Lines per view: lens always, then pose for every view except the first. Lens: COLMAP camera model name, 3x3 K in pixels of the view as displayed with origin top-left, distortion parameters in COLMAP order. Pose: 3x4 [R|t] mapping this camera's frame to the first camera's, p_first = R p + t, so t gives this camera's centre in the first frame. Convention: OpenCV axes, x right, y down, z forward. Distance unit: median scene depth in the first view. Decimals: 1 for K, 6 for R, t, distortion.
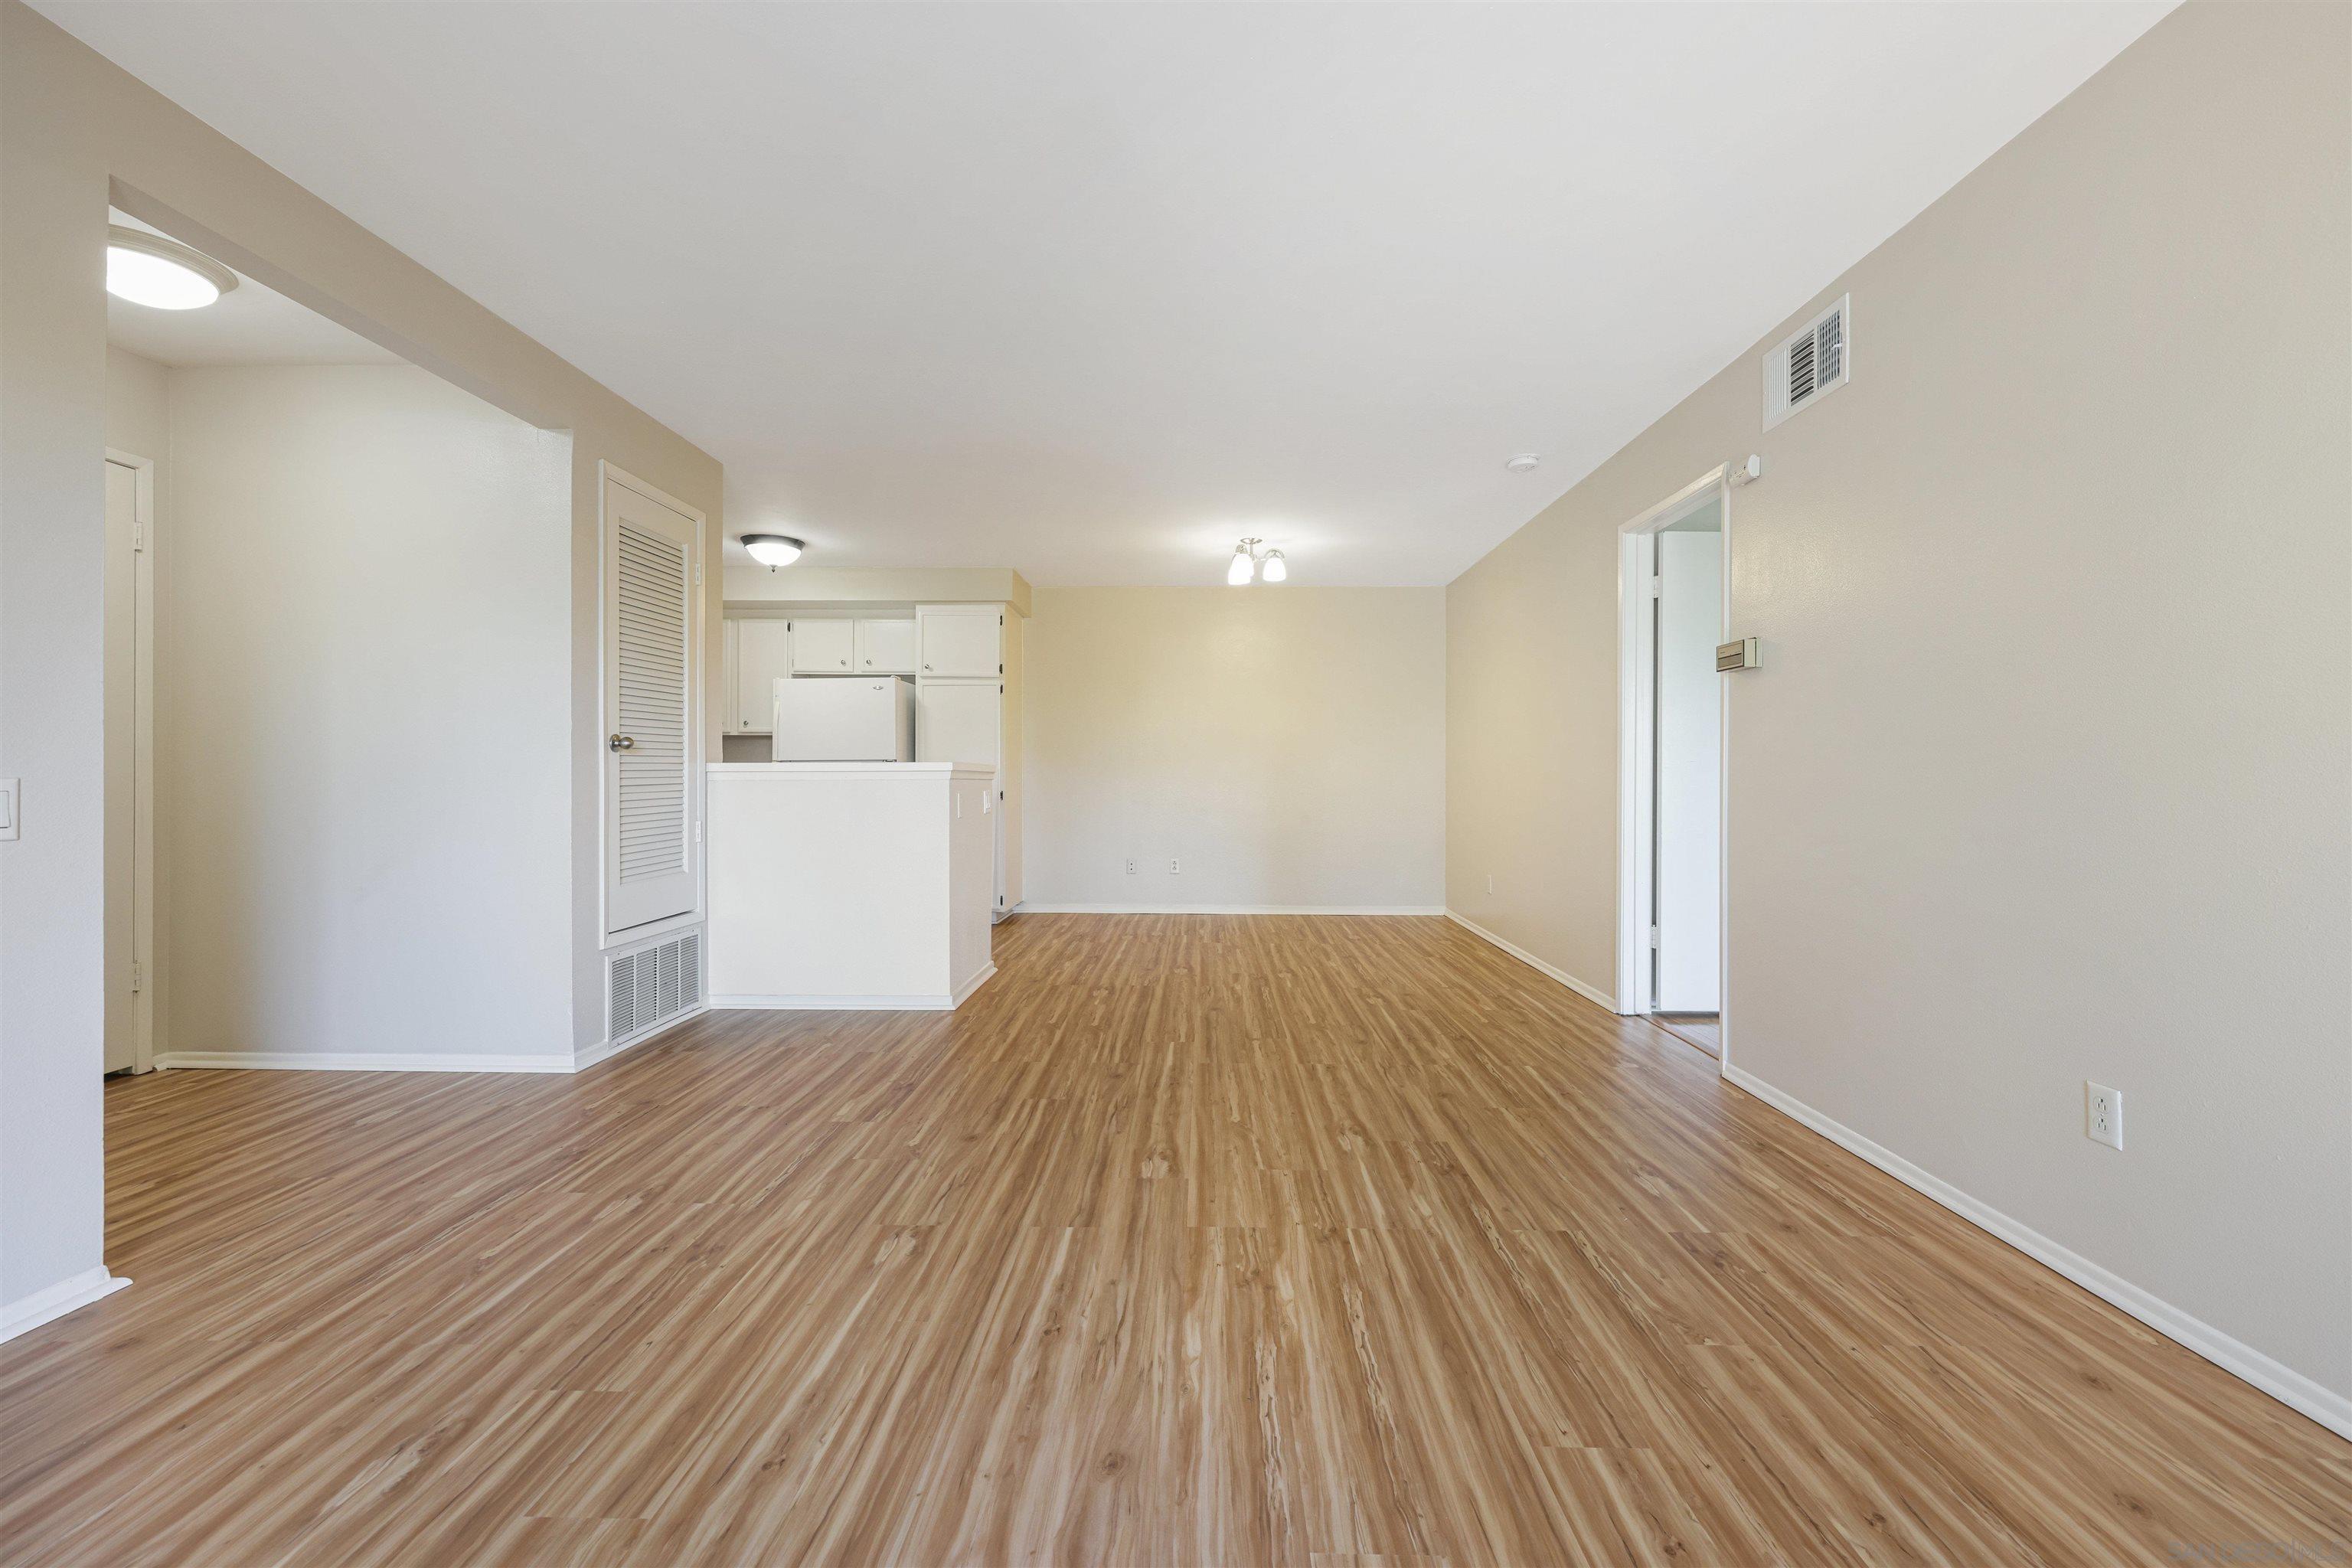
lens RADIAL K [[953.5, 0, 1187.4], [0, 953.5, 779.0], [0, 0, 1]] dist [-0.001887, -0.000076]
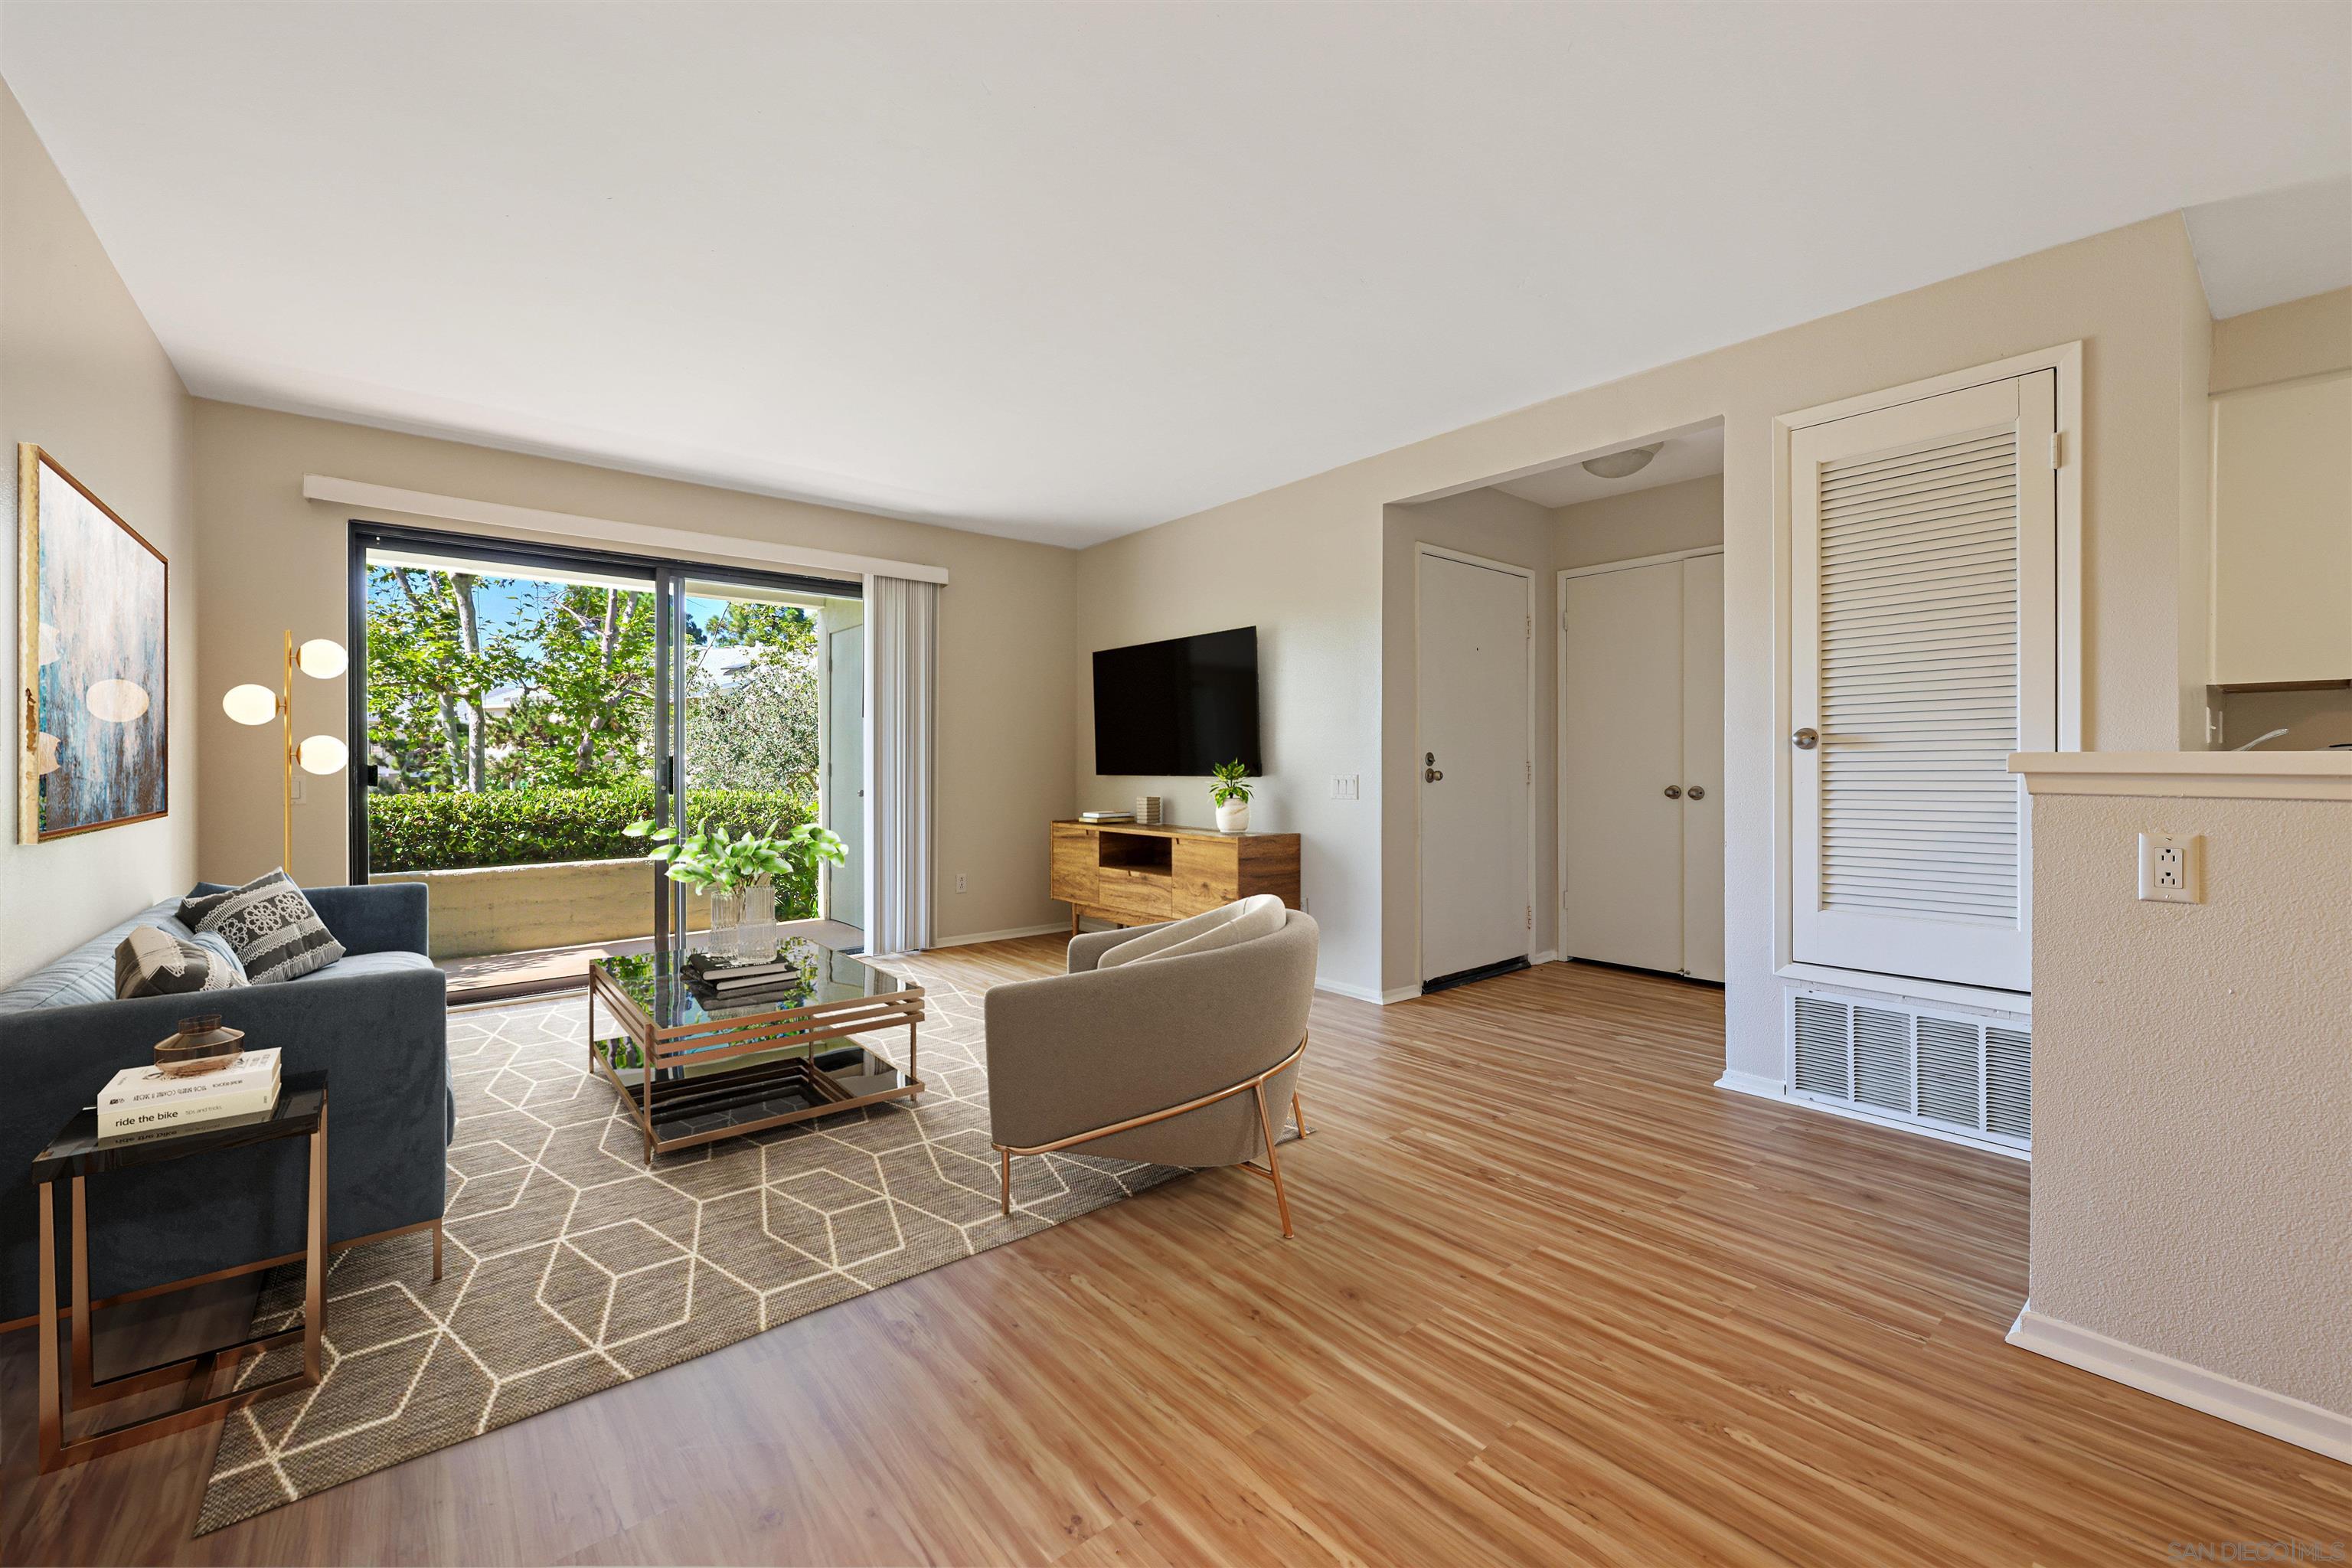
lens RADIAL K [[936.3, 0, 1189.9], [0, 936.3, 779.3], [0, 0, 1]] dist [-0.001227, -0.000021]
pose [[-0.757390, 0.009246, -0.652897, 0.446897], [0.000543, 0.999908, 0.013530, -0.018082], [0.652962, 0.009893, -0.757326, 1.620903]]
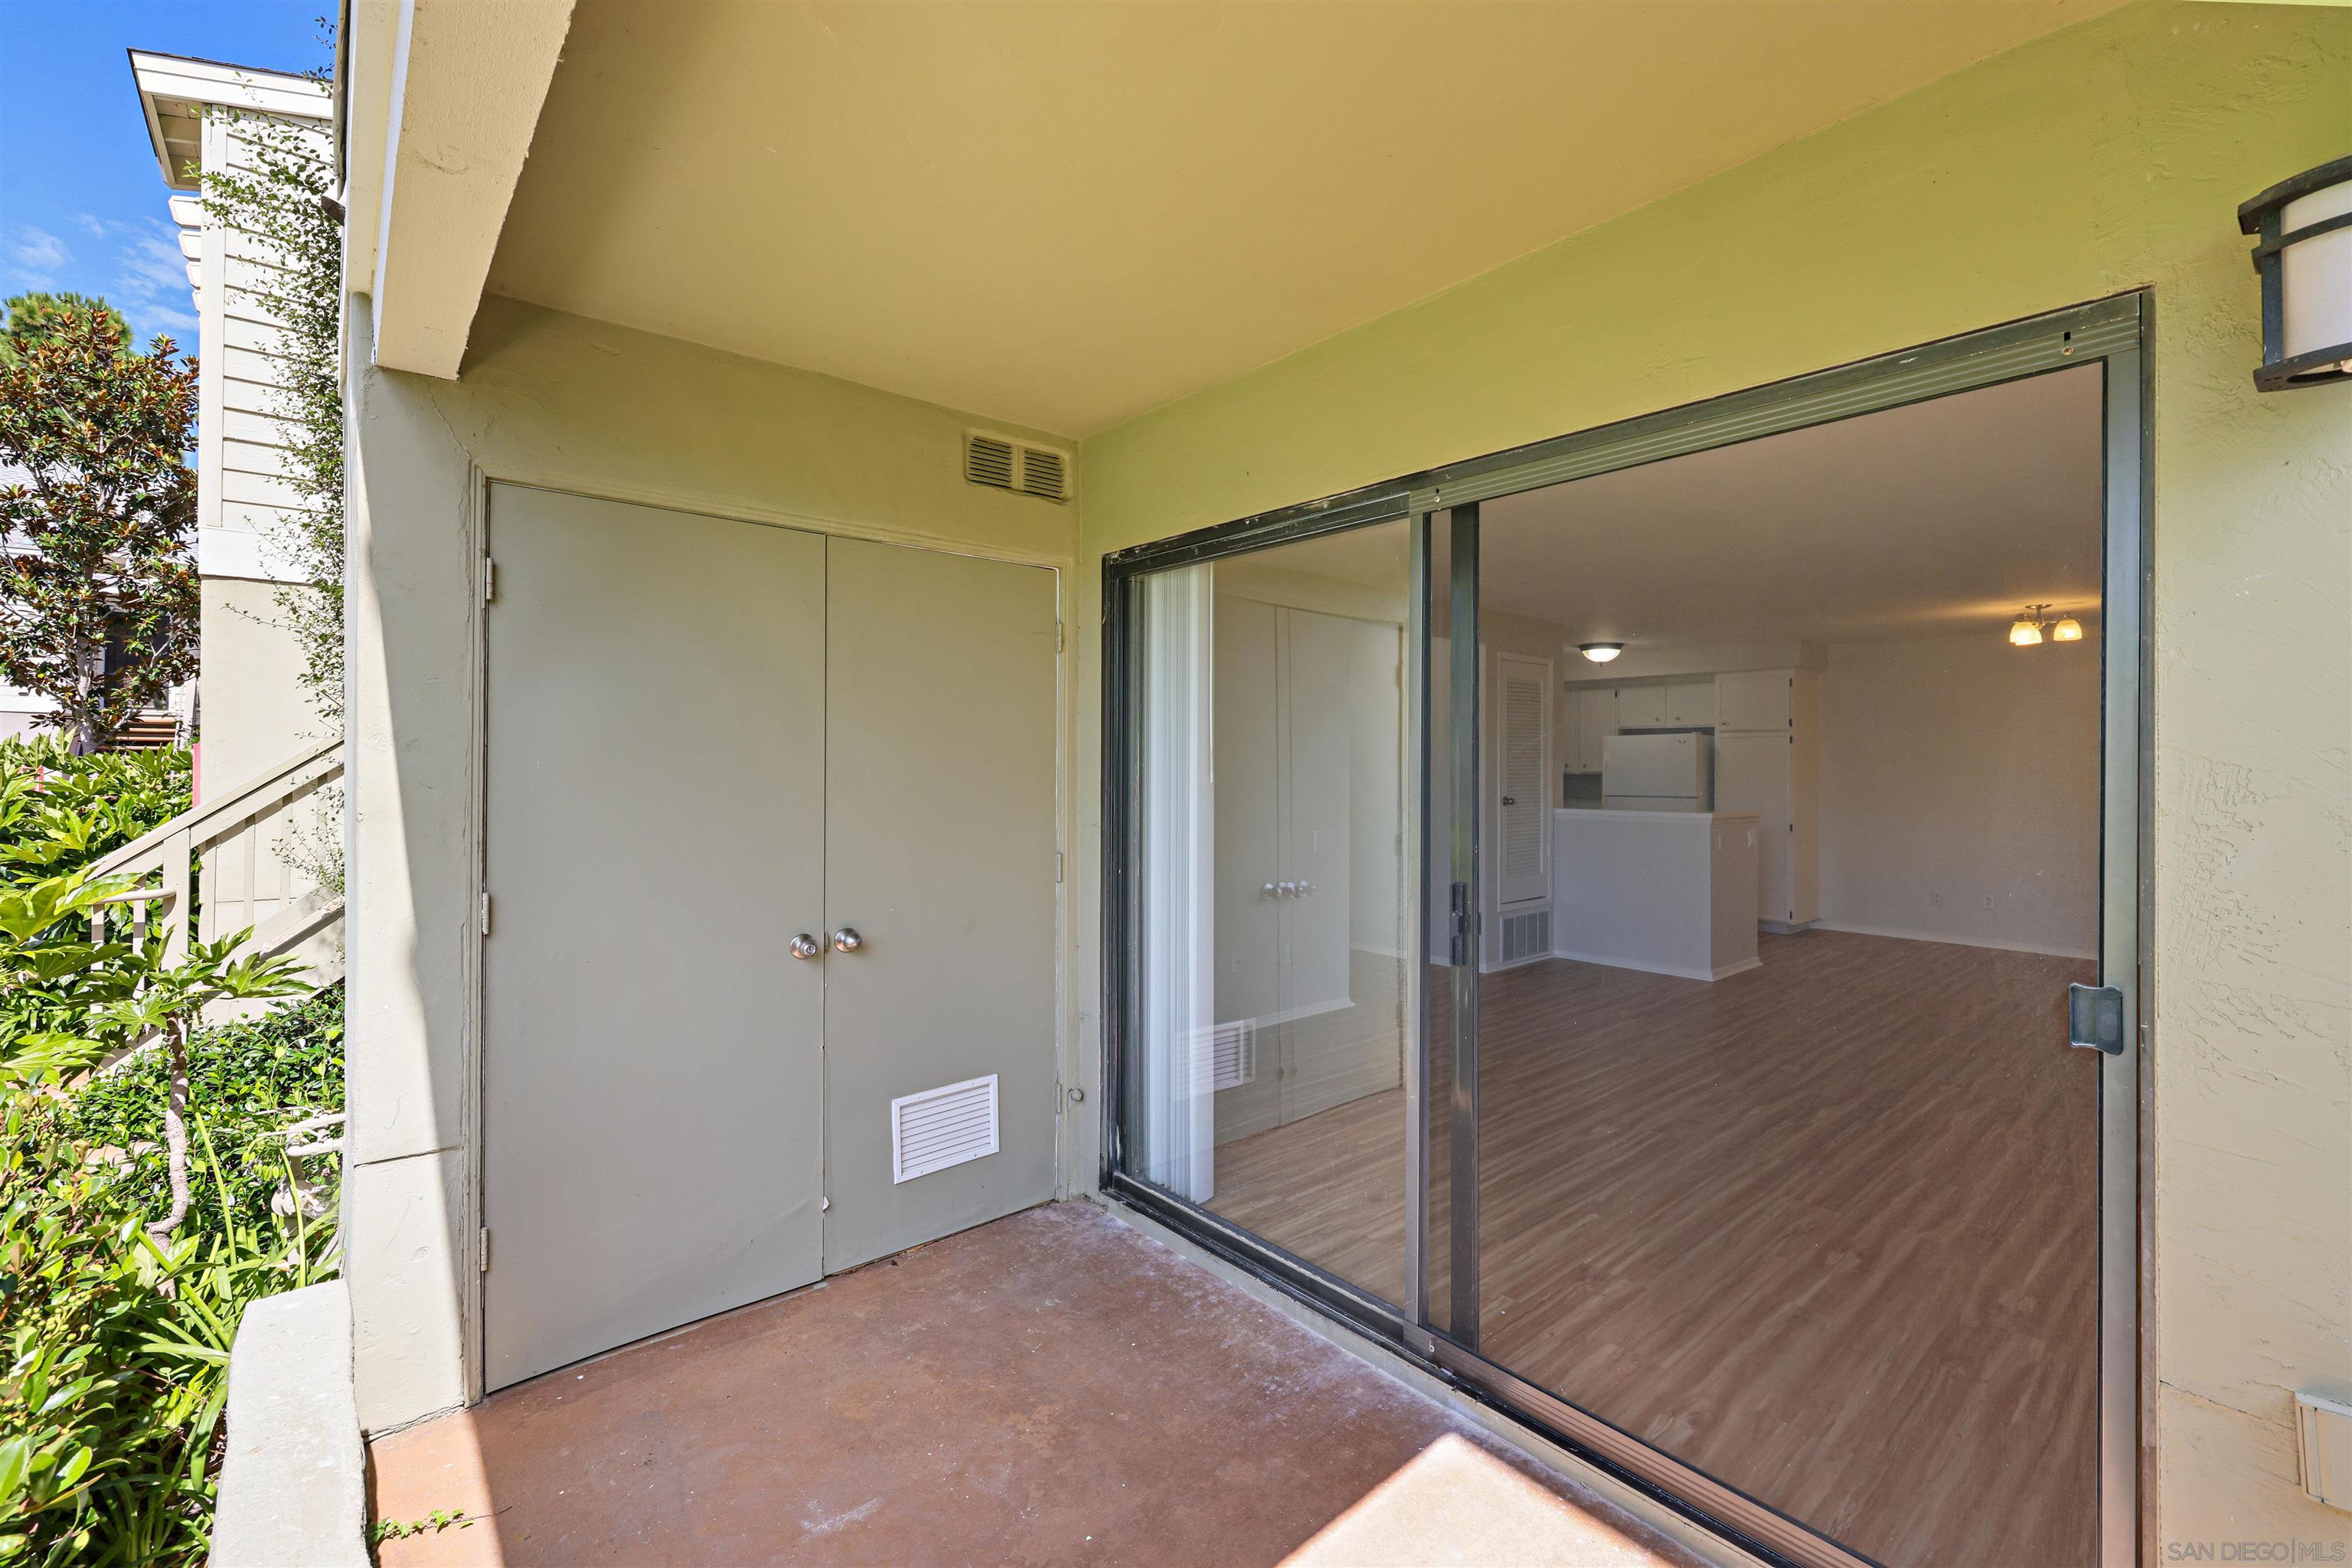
lens RADIAL K [[989.7, 0, 1180.5], [0, 989.7, 761.9], [0, 0, 1]] dist [-0.000880, -0.000186]
pose [[0.667403, -0.002655, -0.744692, 0.518459], [-0.006125, 0.999940, -0.009055, -0.117574], [0.744672, 0.010605, 0.667347, -0.953911]]
